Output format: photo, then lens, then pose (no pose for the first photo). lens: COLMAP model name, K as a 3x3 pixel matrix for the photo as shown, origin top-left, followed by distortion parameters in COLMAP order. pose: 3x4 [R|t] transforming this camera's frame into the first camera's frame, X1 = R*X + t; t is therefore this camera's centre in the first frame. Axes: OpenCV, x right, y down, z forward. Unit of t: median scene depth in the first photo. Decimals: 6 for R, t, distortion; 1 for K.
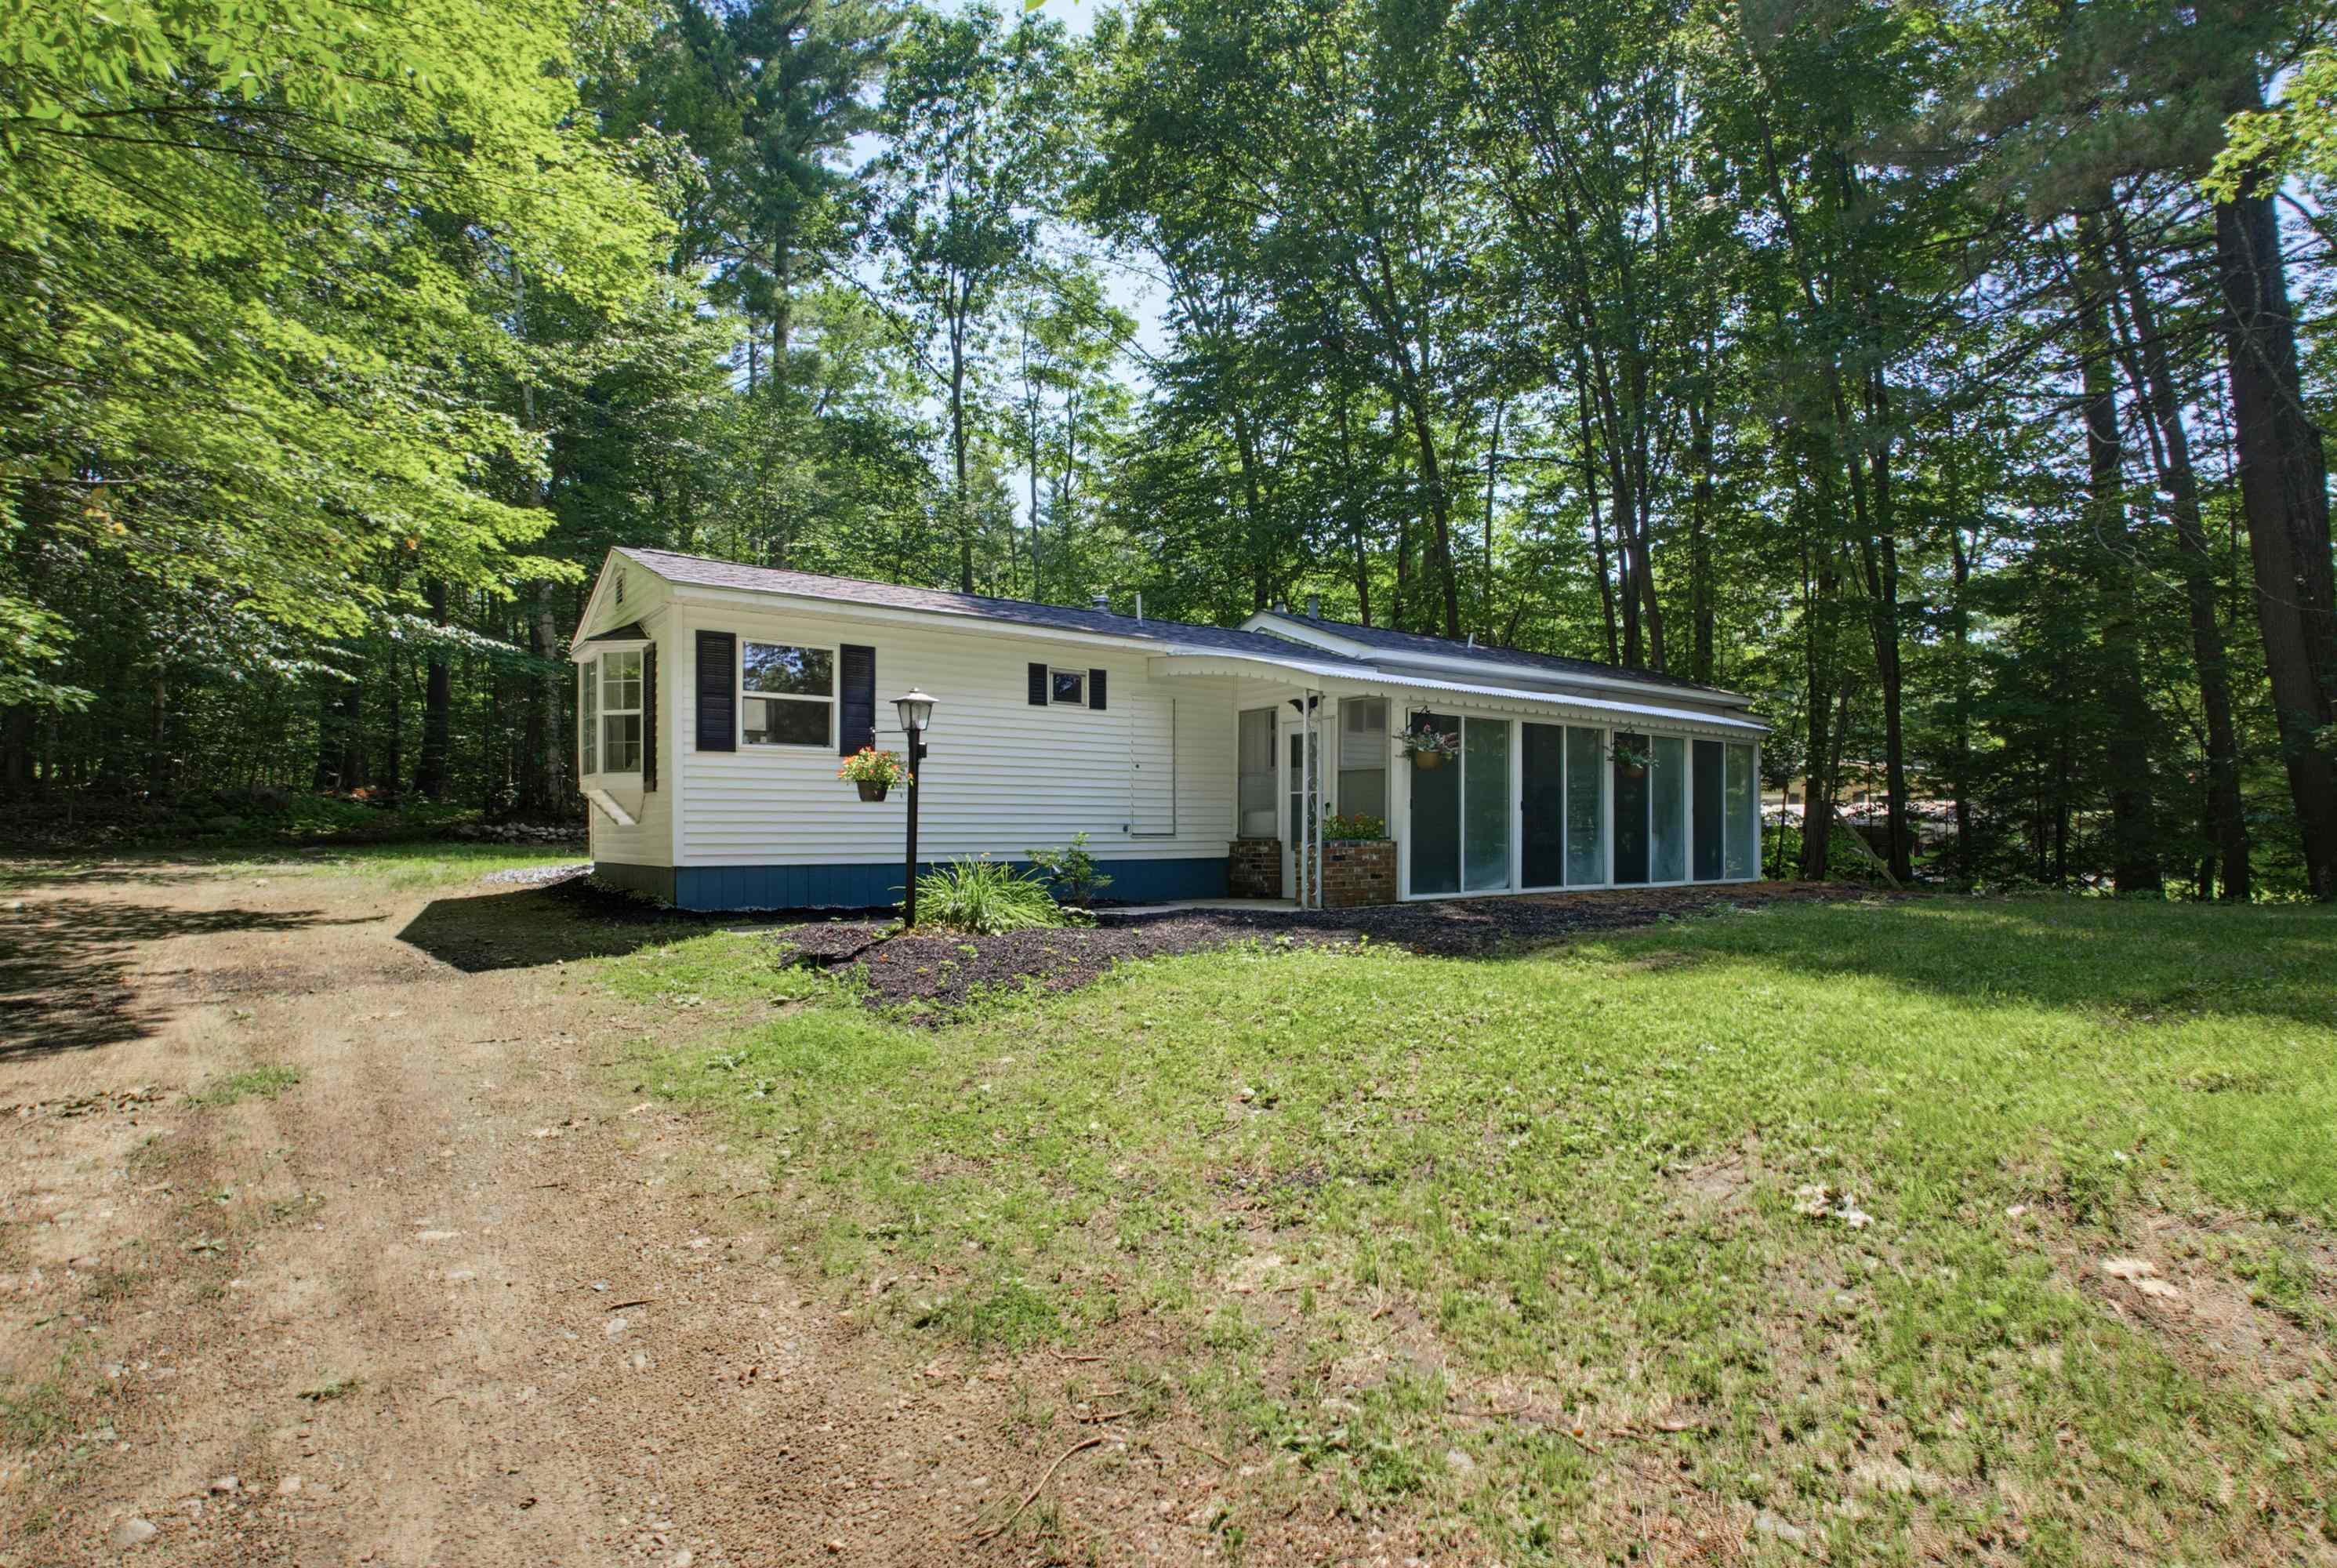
lens RADIAL K [[1178.0, 0, 1171.9], [0, 1178.0, 842.8], [0, 0, 1]] dist [-0.026972, 0.002229]
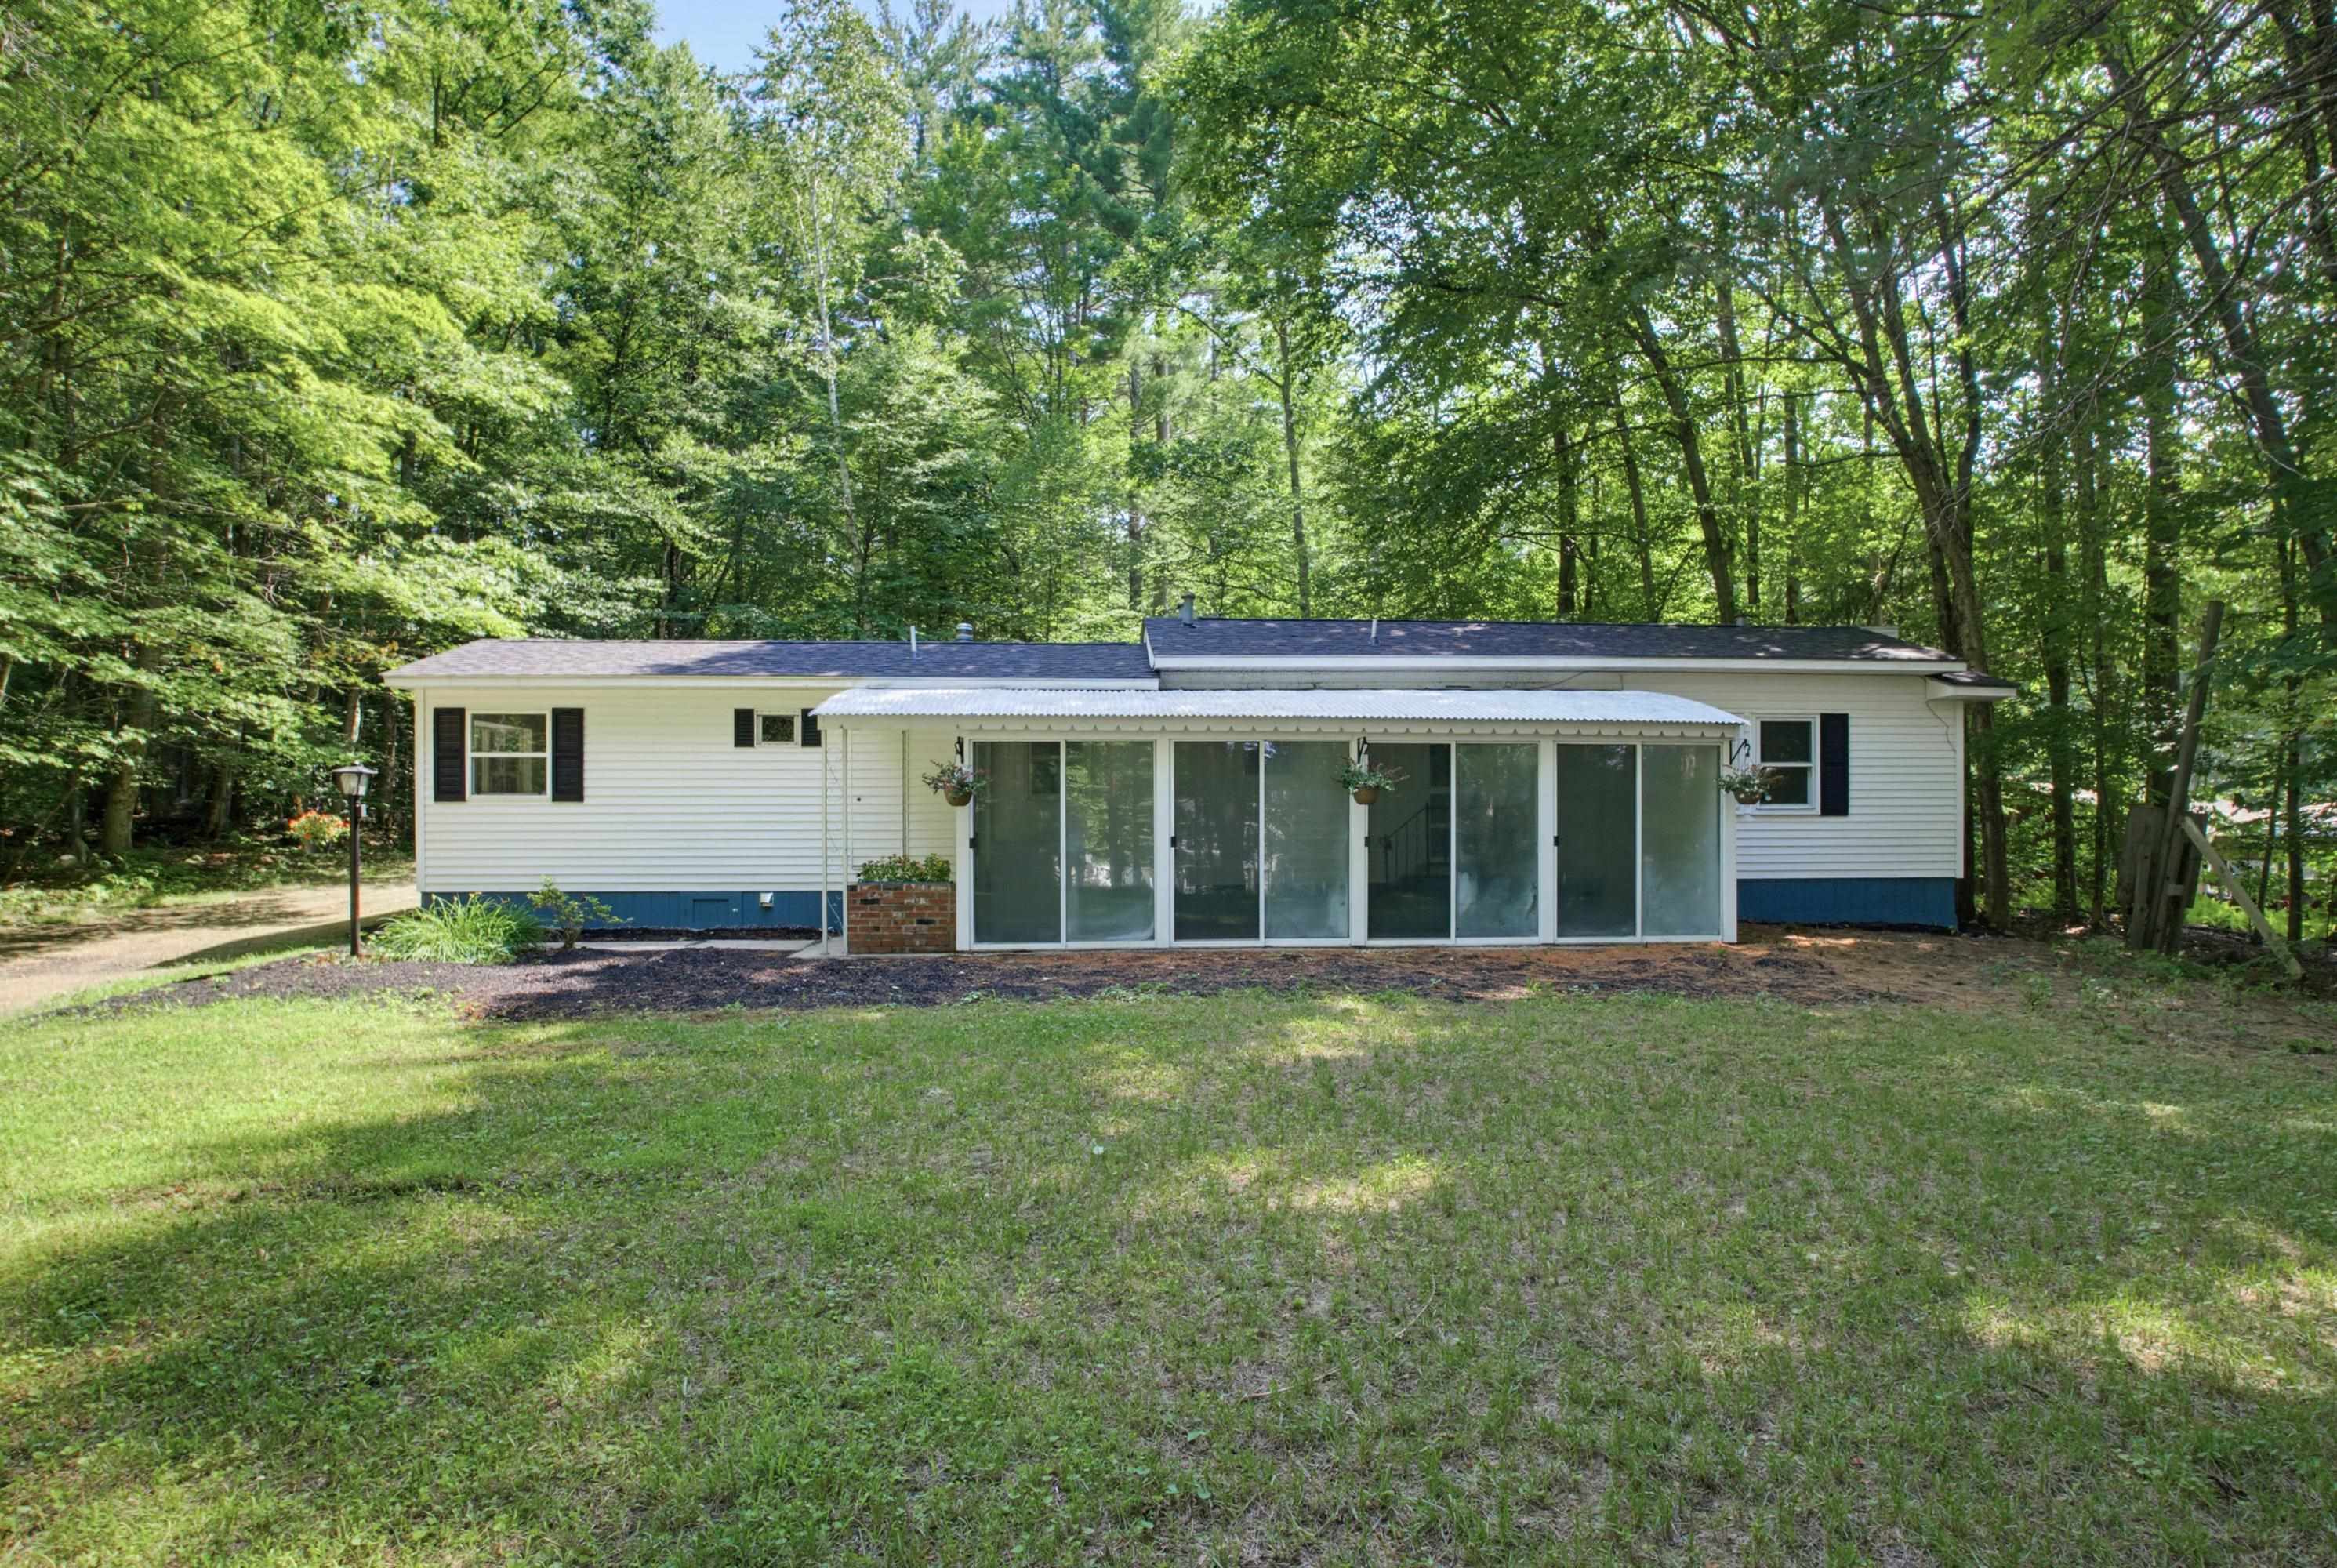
lens RADIAL K [[1178.0, 0, 1171.9], [0, 1178.0, 842.8], [0, 0, 1]] dist [-0.026972, 0.002229]
pose [[0.840703, 0.002950, -0.541488, 0.783149], [-0.009914, 0.999901, -0.009945, -0.022904], [0.541406, 0.013729, 0.840649, 0.310305]]
